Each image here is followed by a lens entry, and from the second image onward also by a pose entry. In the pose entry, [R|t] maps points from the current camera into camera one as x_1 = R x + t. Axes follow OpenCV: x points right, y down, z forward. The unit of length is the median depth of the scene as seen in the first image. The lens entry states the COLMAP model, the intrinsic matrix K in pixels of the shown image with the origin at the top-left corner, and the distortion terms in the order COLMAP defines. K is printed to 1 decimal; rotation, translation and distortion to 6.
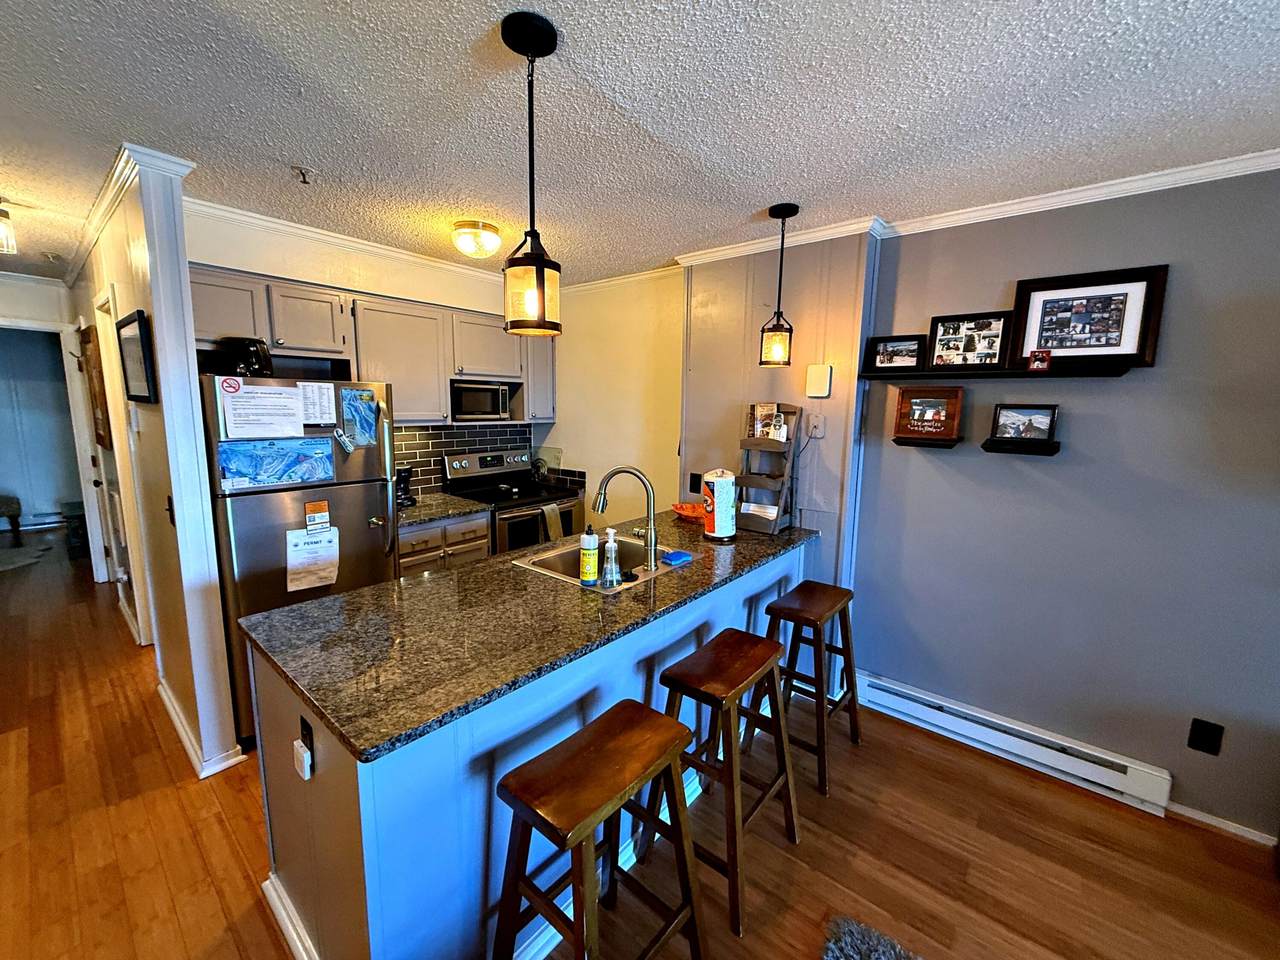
lens RADIAL K [[508.6, 0, 637.1], [0, 508.6, 479.3], [0, 0, 1]] dist [0.000356, 0.000268]
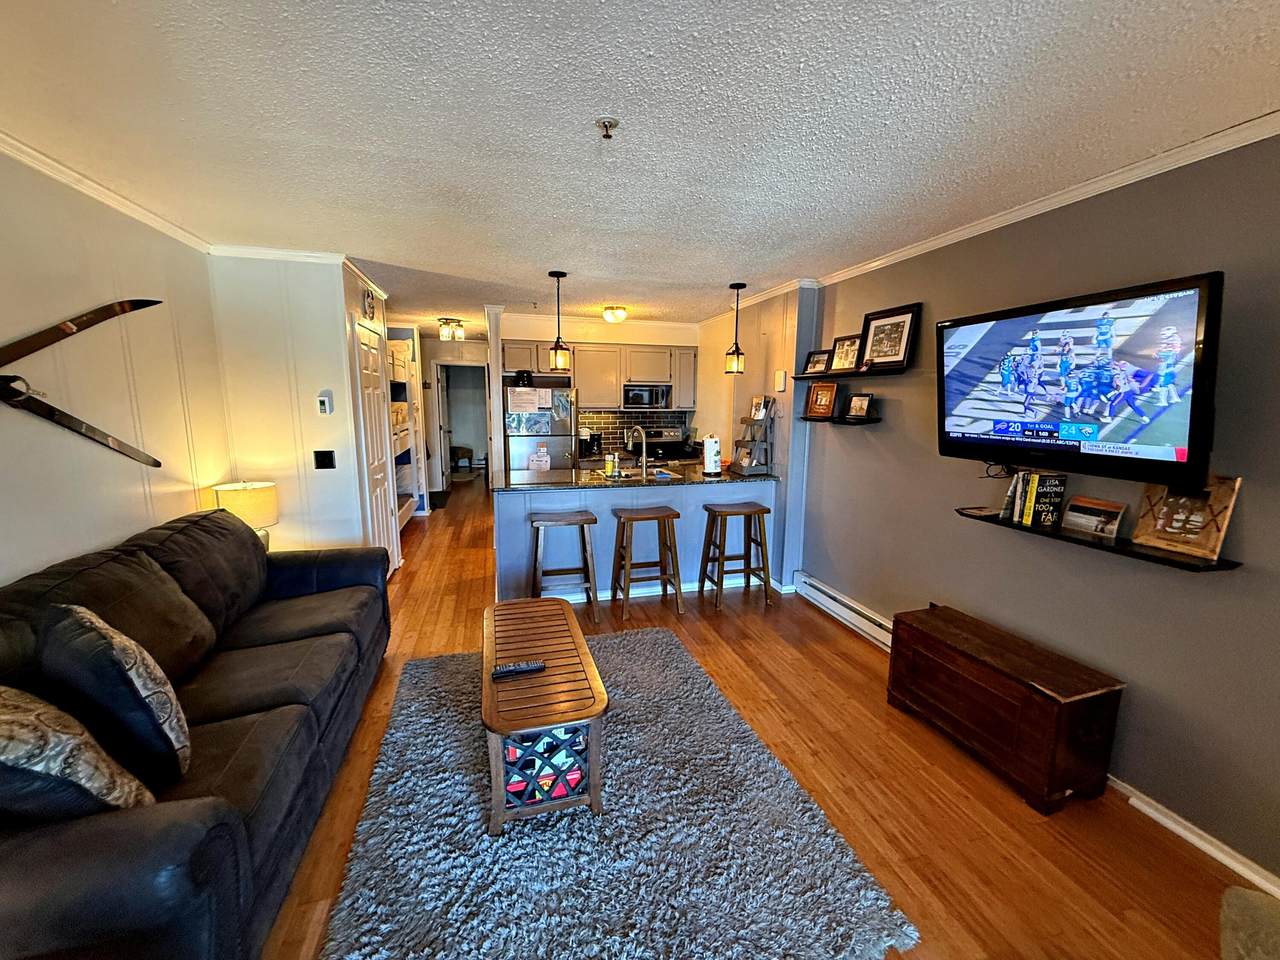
lens RADIAL K [[508.6, 0, 636.6], [0, 508.6, 479.4], [0, 0, 1]] dist [0.000356, 0.000268]
pose [[0.821410, 0.080096, -0.564686, 0.956651], [-0.079089, 0.996520, 0.026302, 0.111761], [0.564828, 0.023056, 0.824887, -0.583120]]
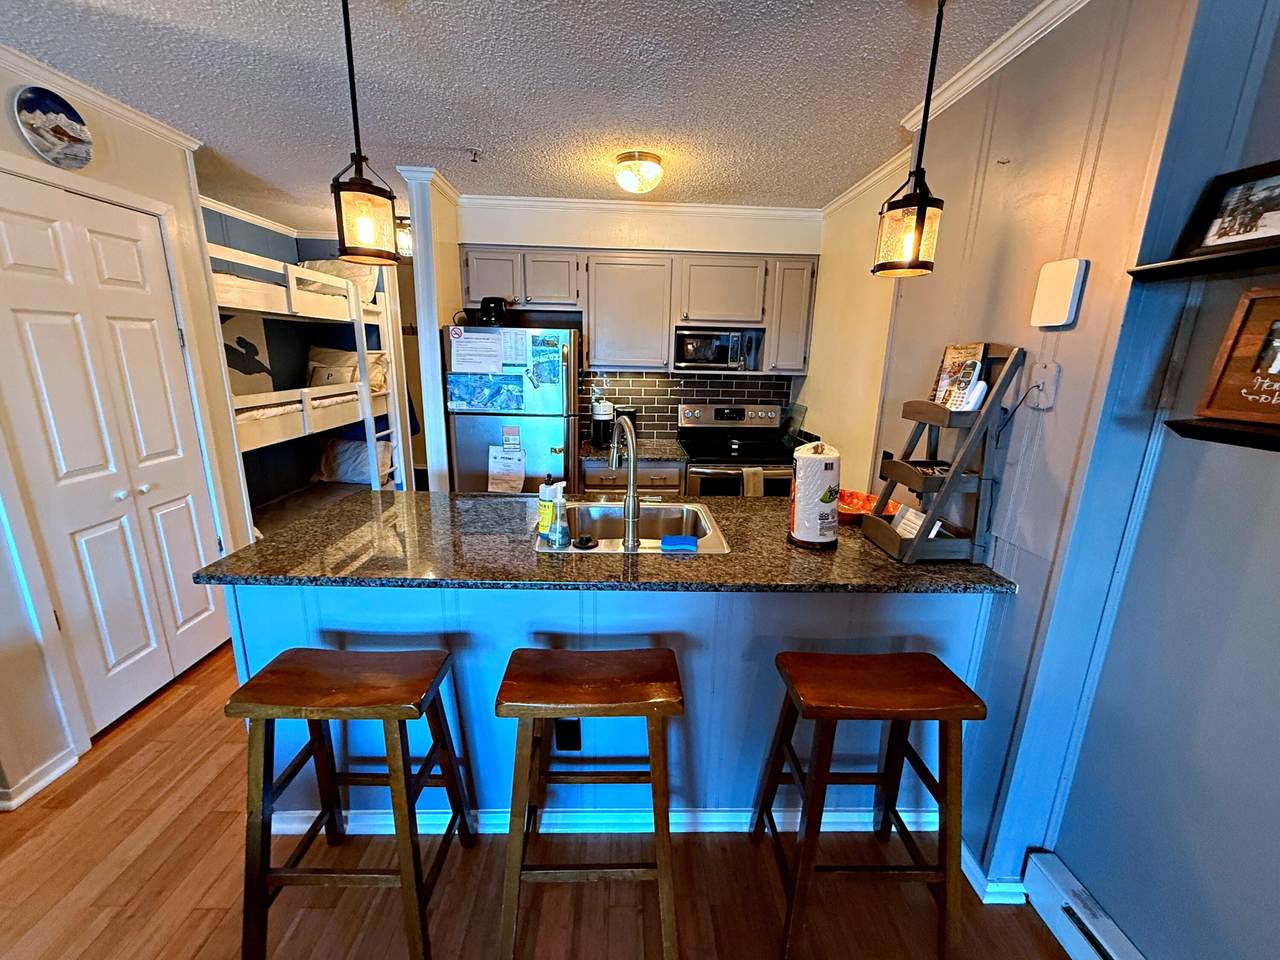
lens RADIAL K [[508.6, 0, 636.6], [0, 508.6, 479.2], [0, 0, 1]] dist [0.000356, 0.000268]
pose [[0.660358, 0.179849, -0.729096, 0.506763], [-0.123234, 0.983689, 0.131035, -0.030450], [0.740770, 0.003320, 0.671750, 0.375039]]
